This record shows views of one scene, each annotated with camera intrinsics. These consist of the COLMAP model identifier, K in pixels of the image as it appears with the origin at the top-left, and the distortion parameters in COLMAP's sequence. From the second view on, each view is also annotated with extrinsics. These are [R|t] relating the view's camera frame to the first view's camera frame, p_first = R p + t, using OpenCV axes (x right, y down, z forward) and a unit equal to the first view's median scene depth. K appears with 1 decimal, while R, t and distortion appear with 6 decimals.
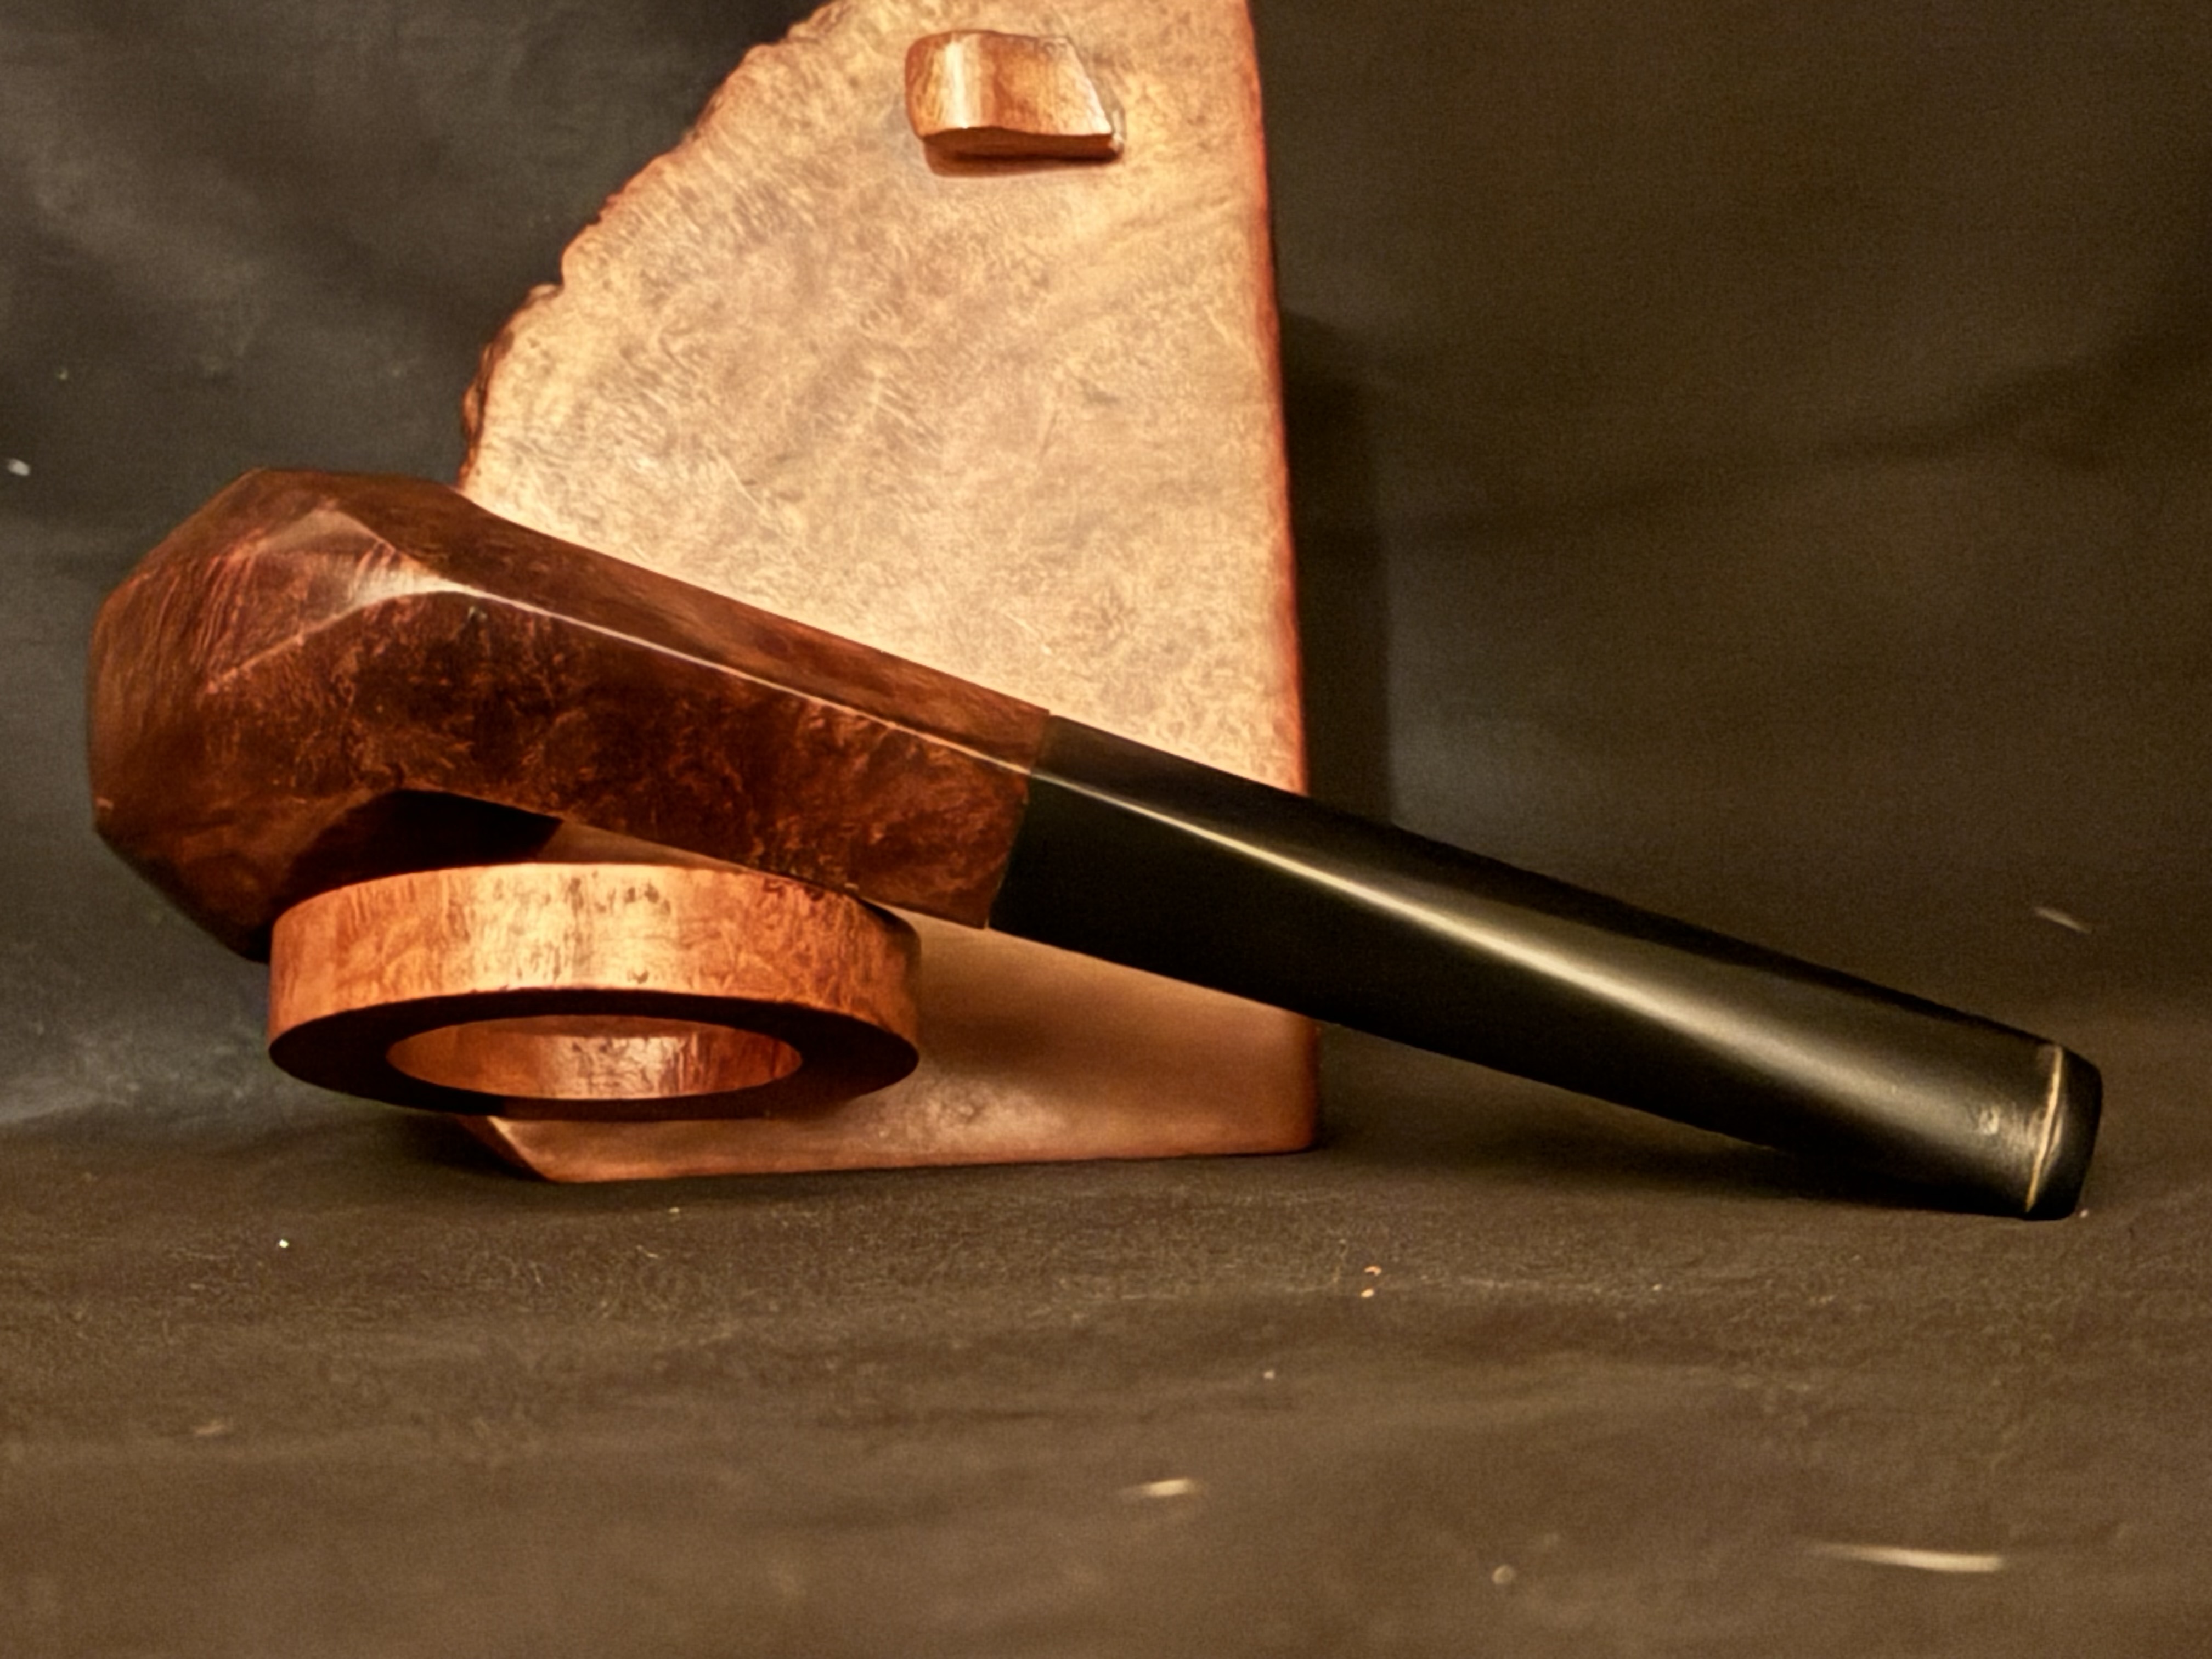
lens RADIAL K [[4478.1, 0, 1106.0], [0, 4478.1, 829.5], [0, 0, 1]] dist [0.099184, 0.211186]
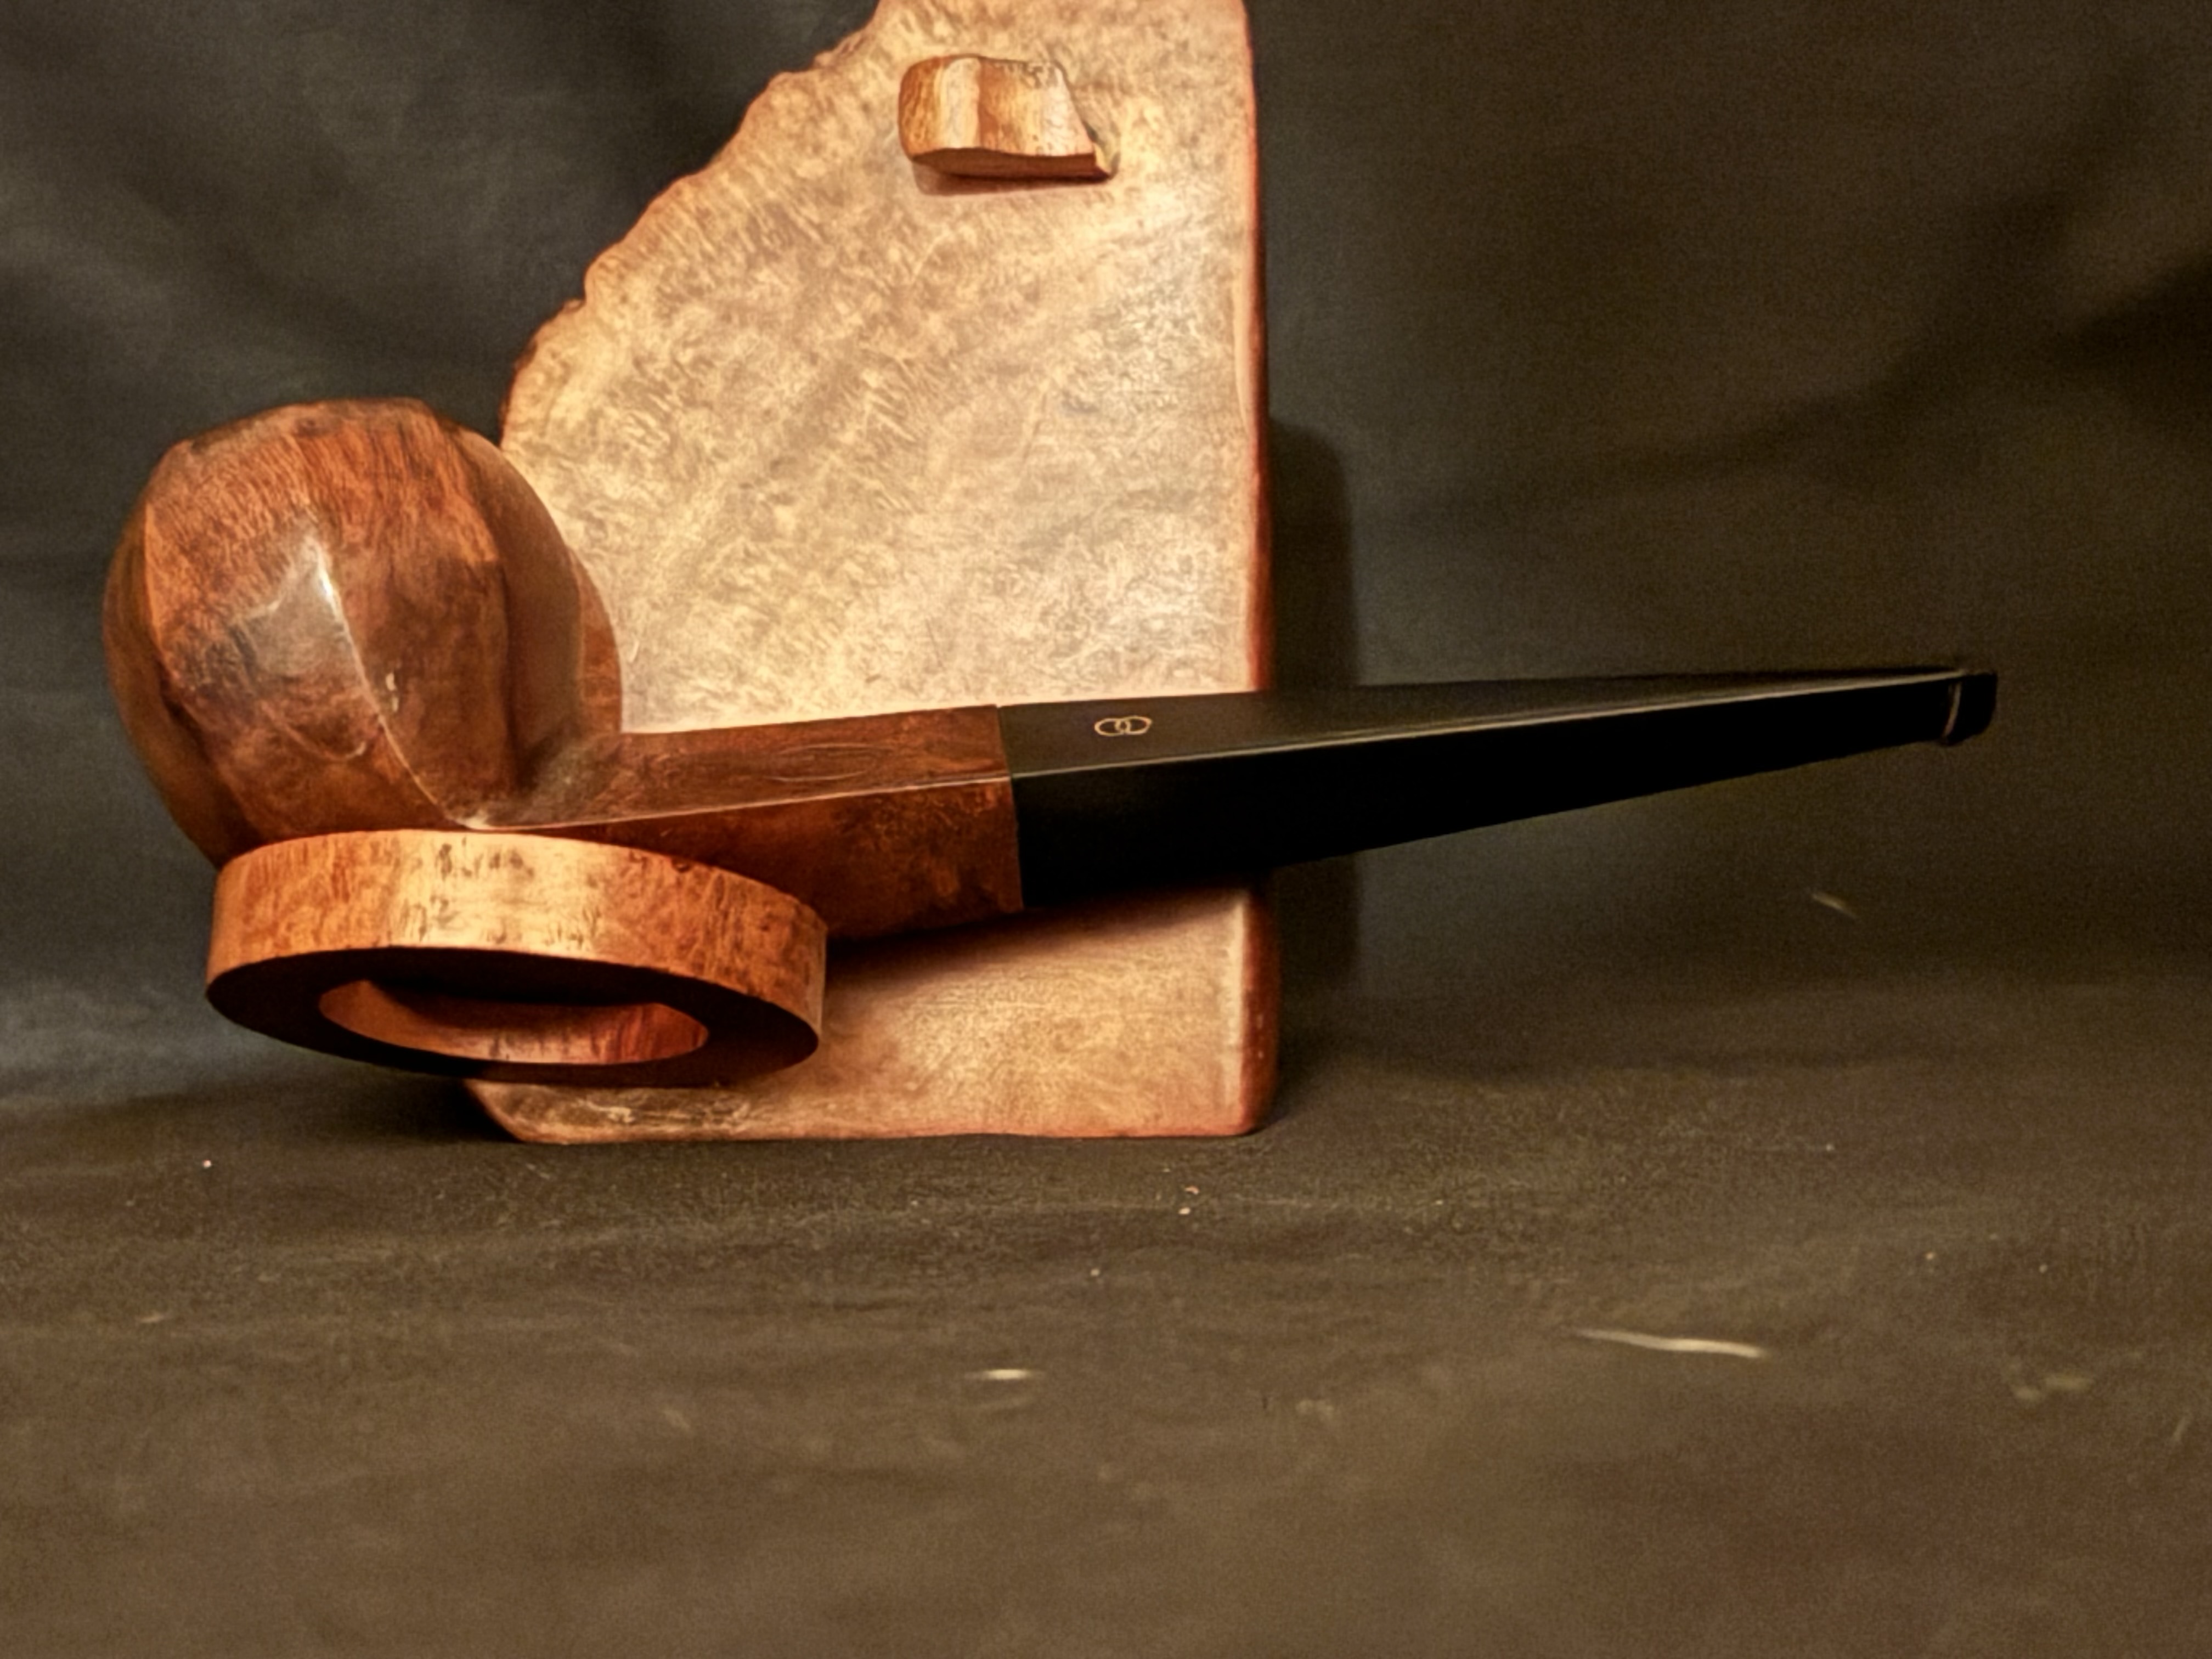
lens RADIAL K [[4478.1, 0, 1106.0], [0, 4478.1, 829.5], [0, 0, 1]] dist [0.099184, 0.211186]
pose [[0.985476, 0.021073, -0.168501, 0.182051], [-0.023703, 0.999626, -0.013615, 0.015383], [0.168151, 0.017411, 0.985607, -0.021112]]
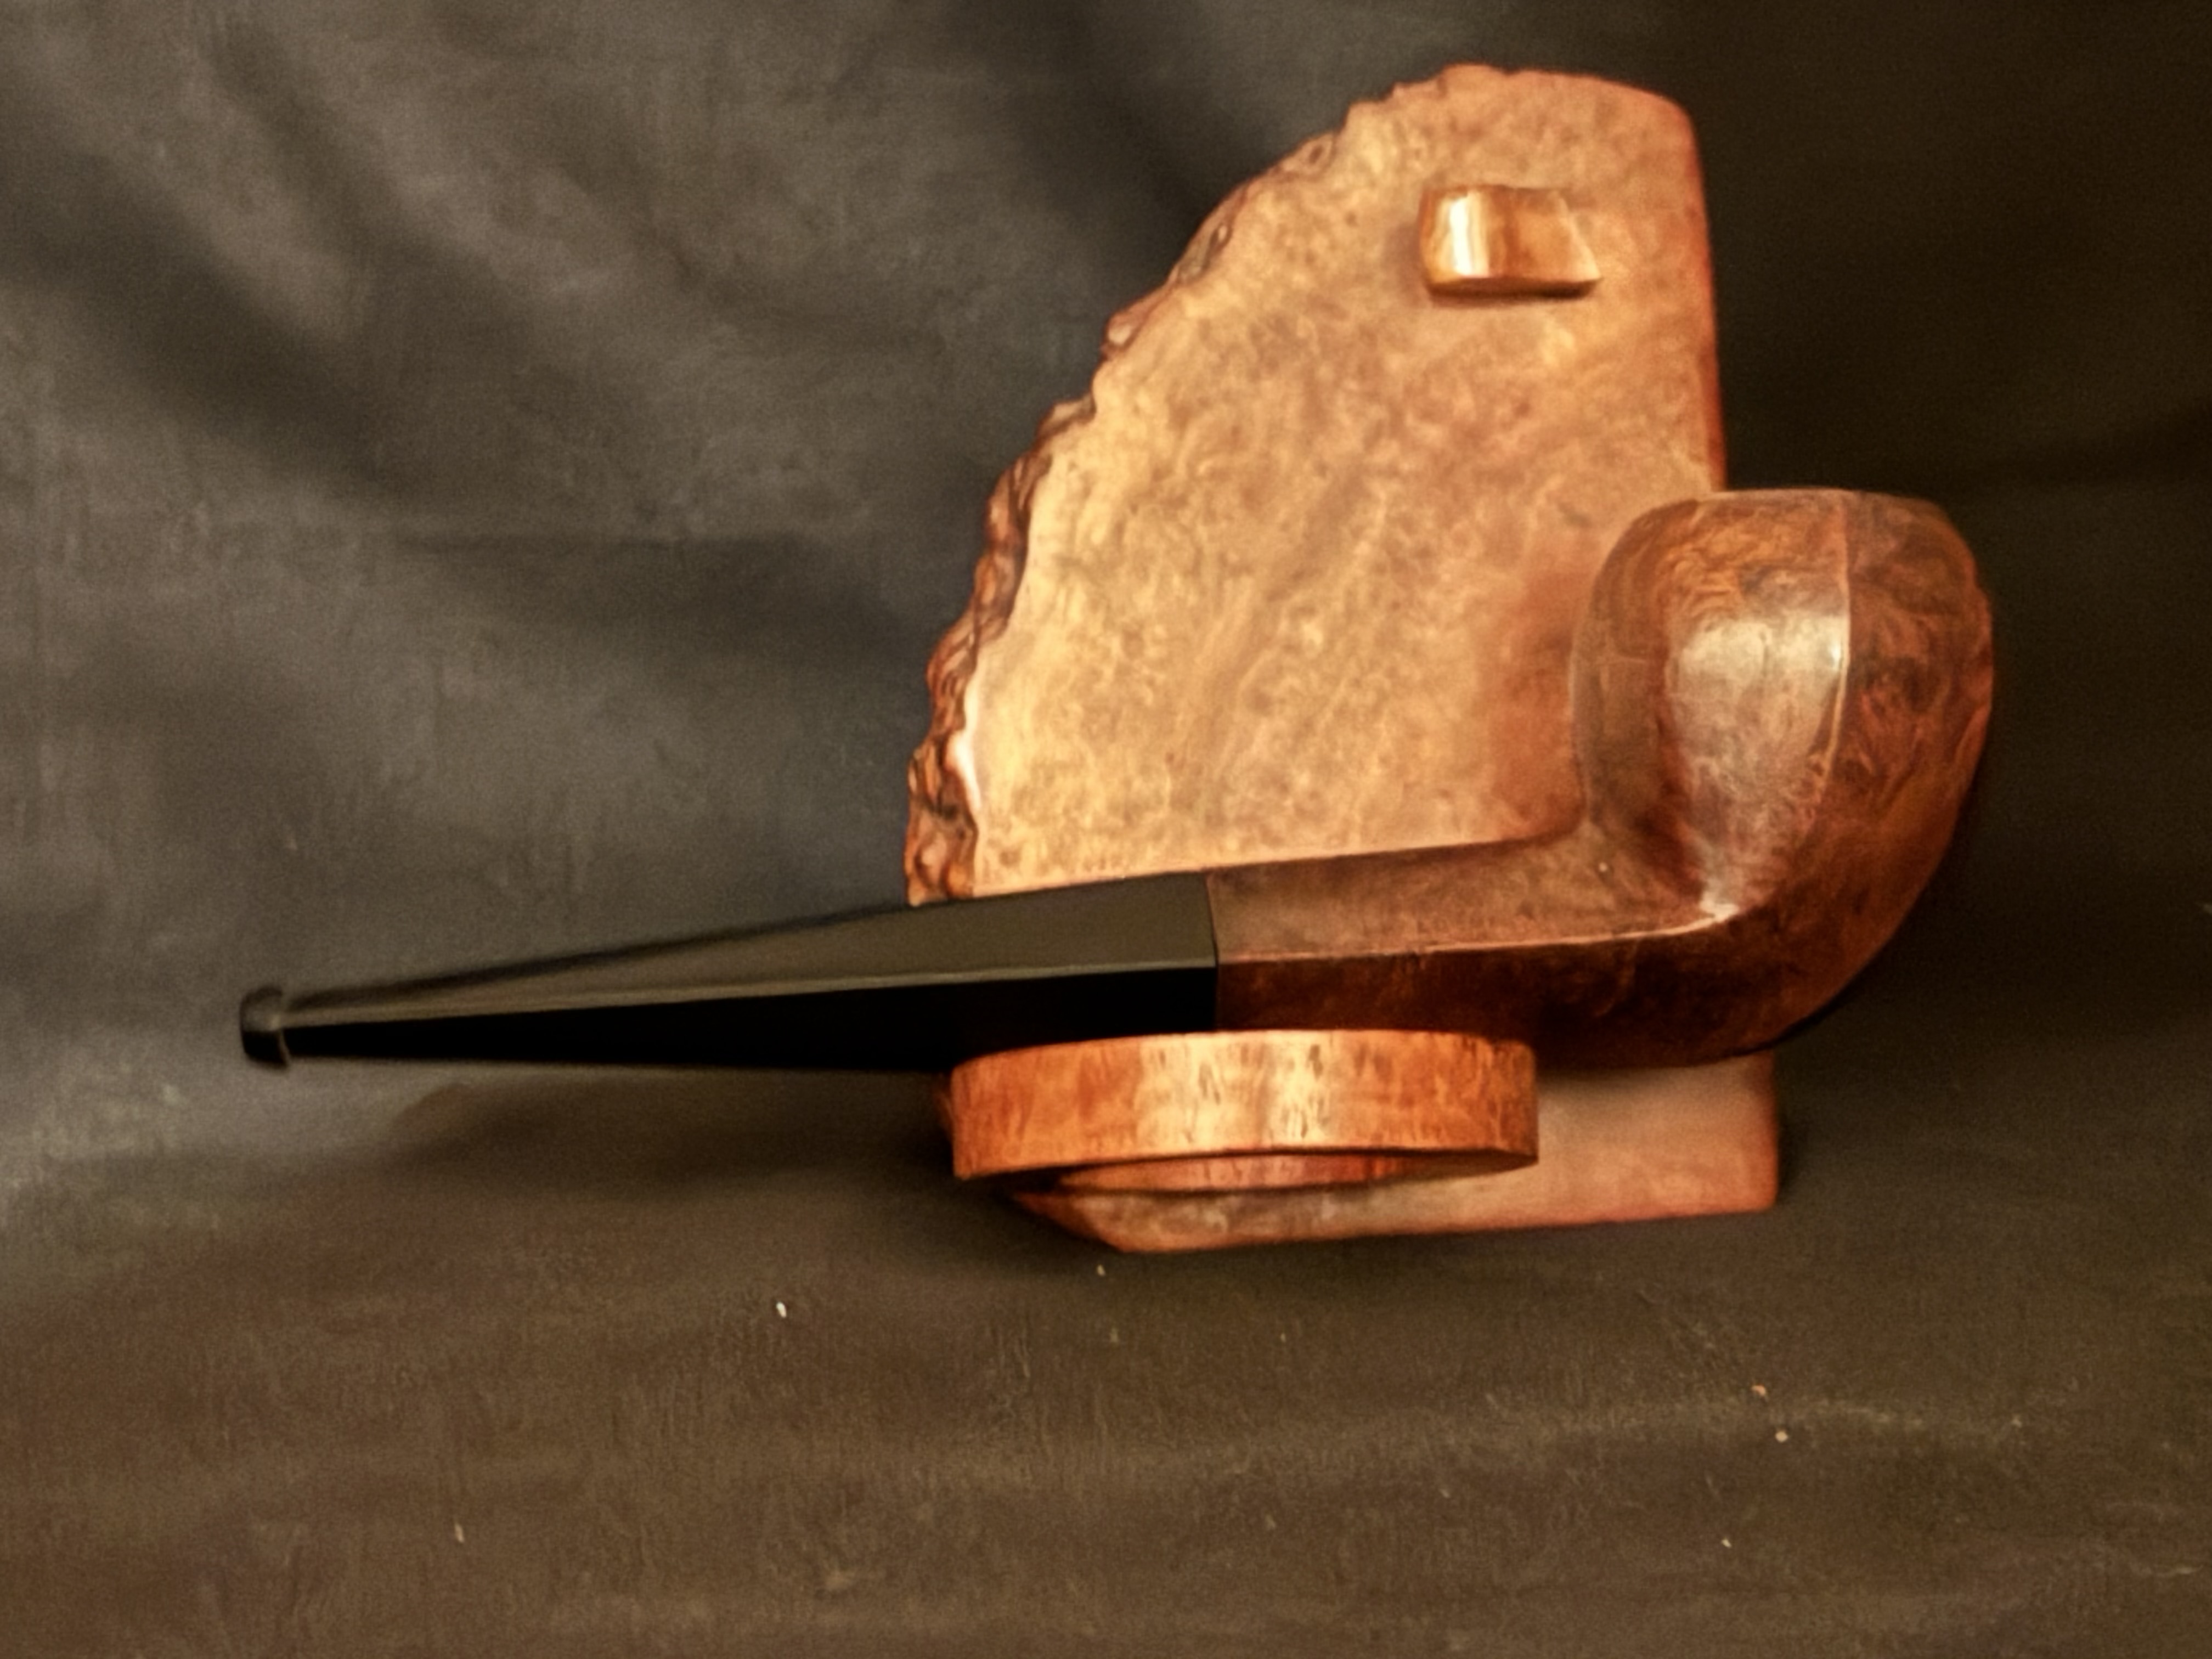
lens RADIAL K [[4478.1, 0, 1106.0], [0, 4478.1, 829.5], [0, 0, 1]] dist [0.099184, 0.211186]
pose [[0.985612, -0.000466, 0.169020, -0.300951], [-0.016196, 0.995134, 0.097186, -0.125967], [-0.168243, -0.098525, 0.980809, -0.062465]]
